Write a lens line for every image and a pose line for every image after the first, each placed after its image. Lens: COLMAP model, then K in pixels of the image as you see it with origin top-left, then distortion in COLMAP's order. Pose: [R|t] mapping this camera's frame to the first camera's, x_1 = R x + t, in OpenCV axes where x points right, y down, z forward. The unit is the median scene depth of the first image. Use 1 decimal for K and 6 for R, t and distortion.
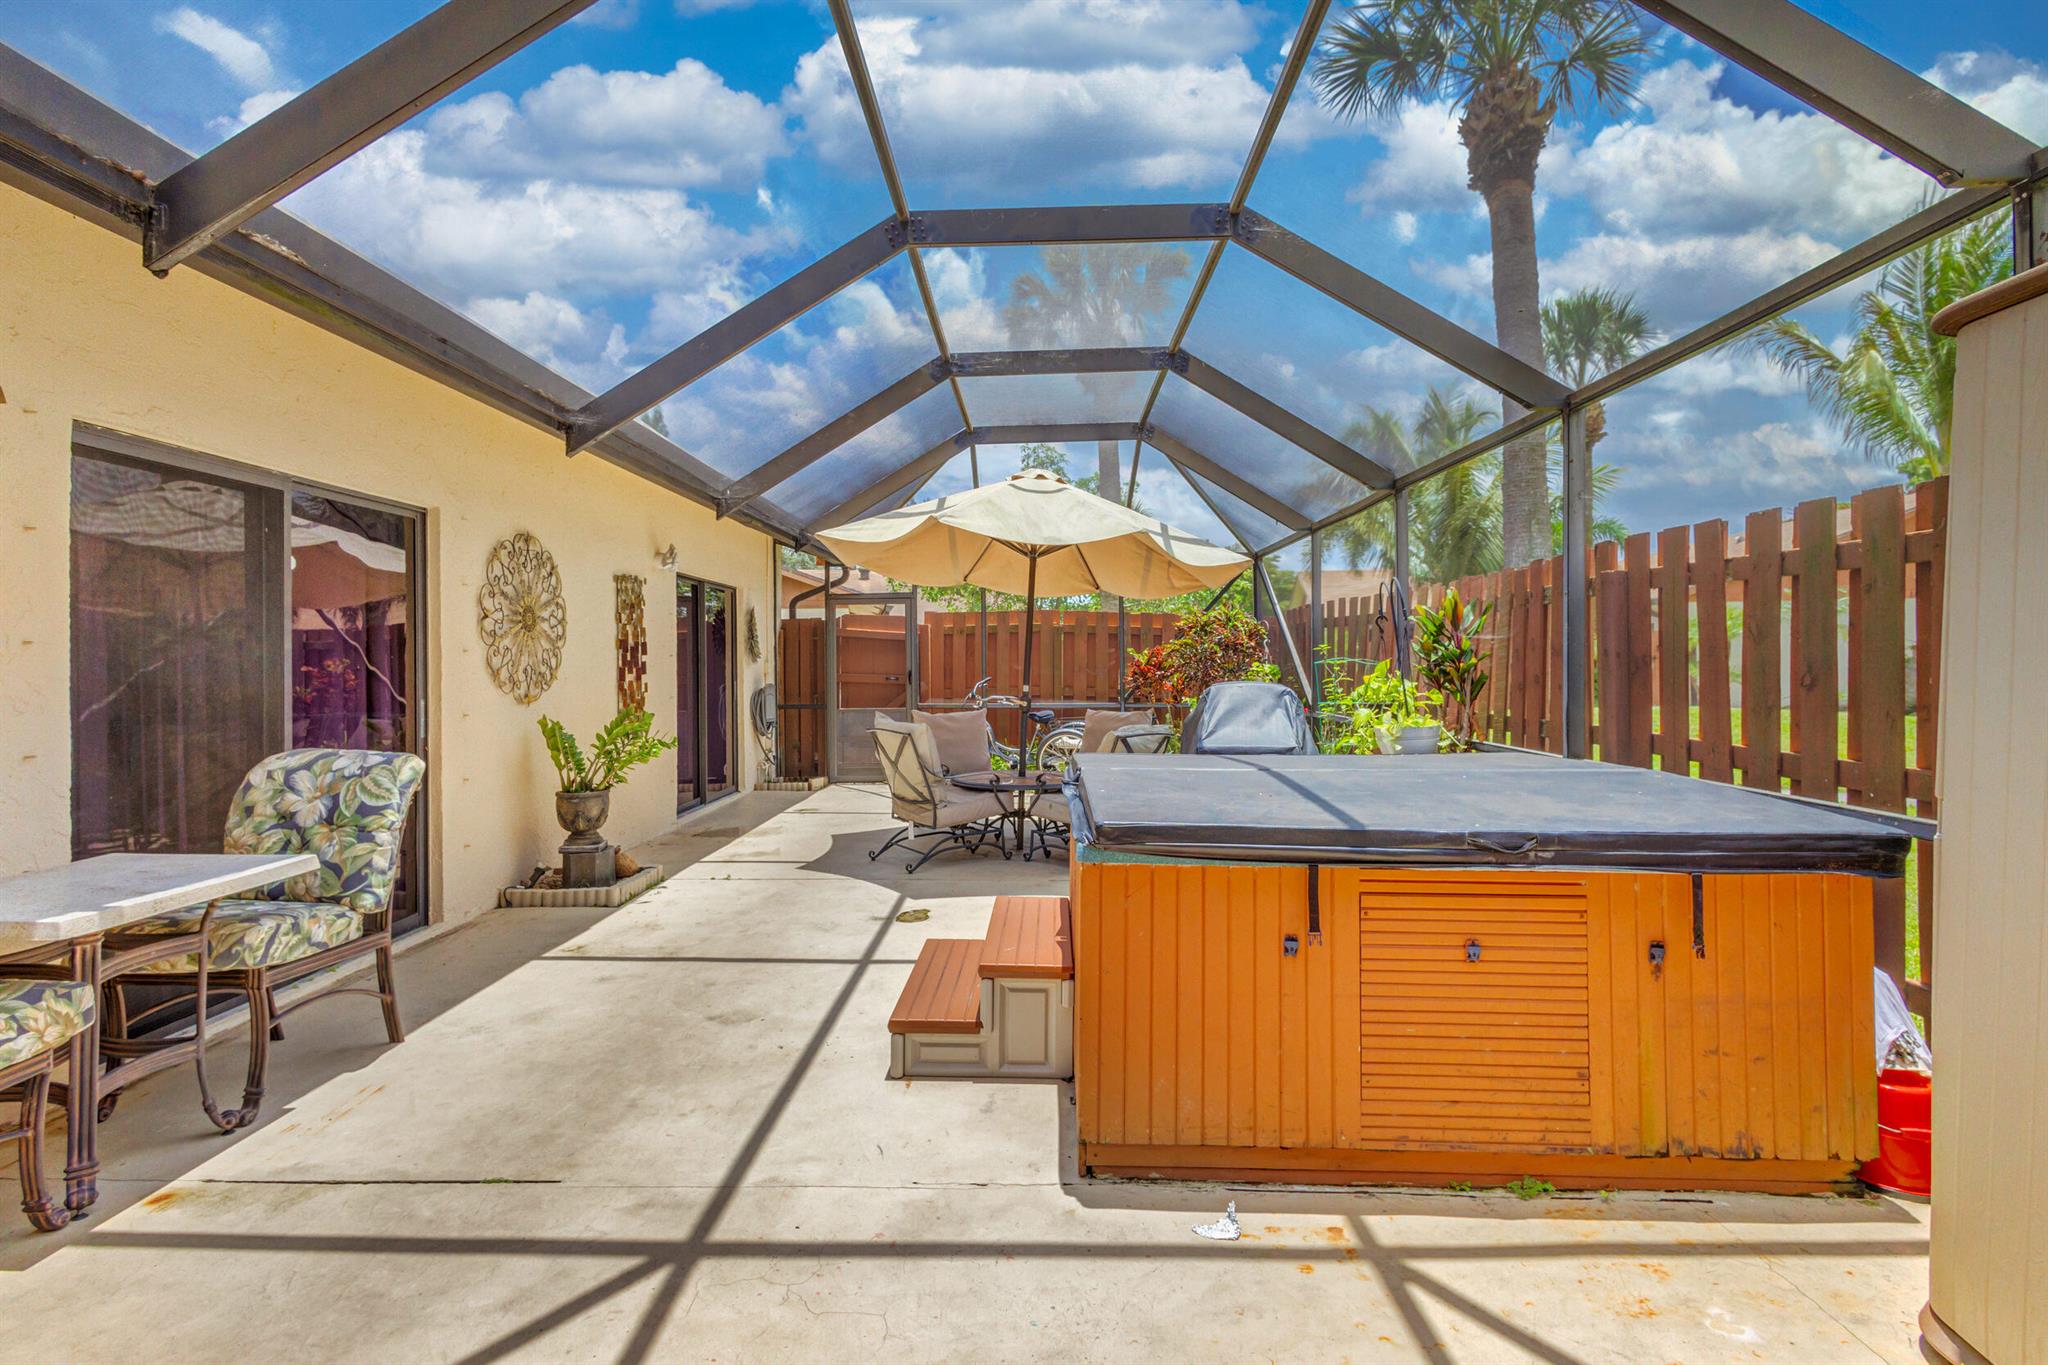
lens RADIAL K [[959.7, 0, 1016.0], [0, 959.7, 664.5], [0, 0, 1]] dist [0.005968, 0.000893]
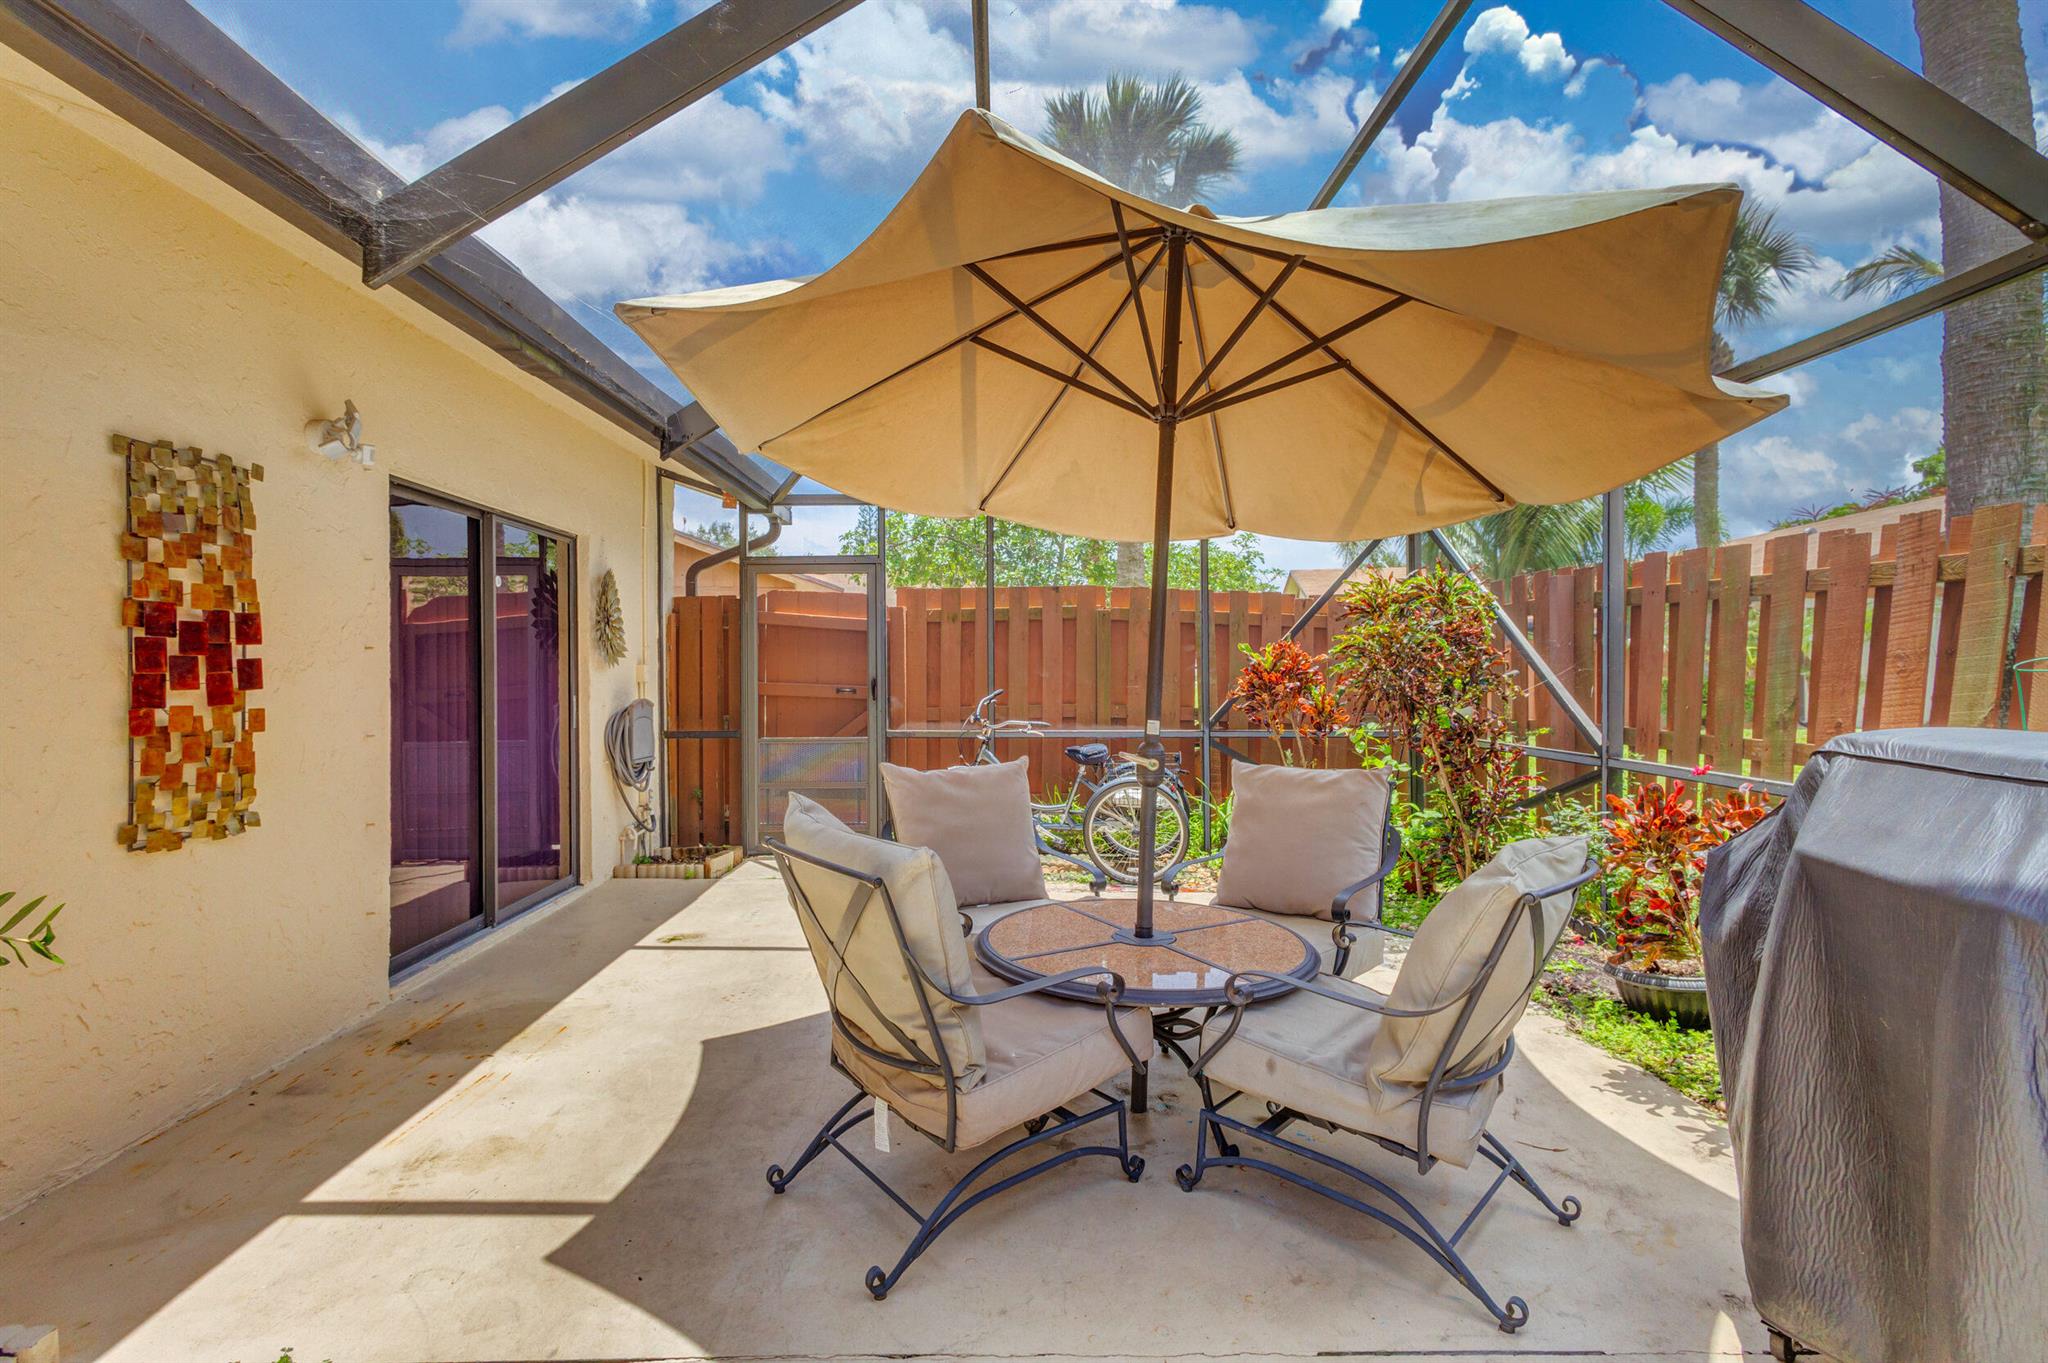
lens RADIAL K [[959.7, 0, 979.1], [0, 959.7, 661.0], [0, 0, 1]] dist [0.005968, 0.000893]
pose [[0.999989, 0.004441, 0.001393, -0.045959], [-0.004430, 0.999961, -0.007653, -0.000567], [-0.001427, 0.007647, 0.999970, 0.396552]]
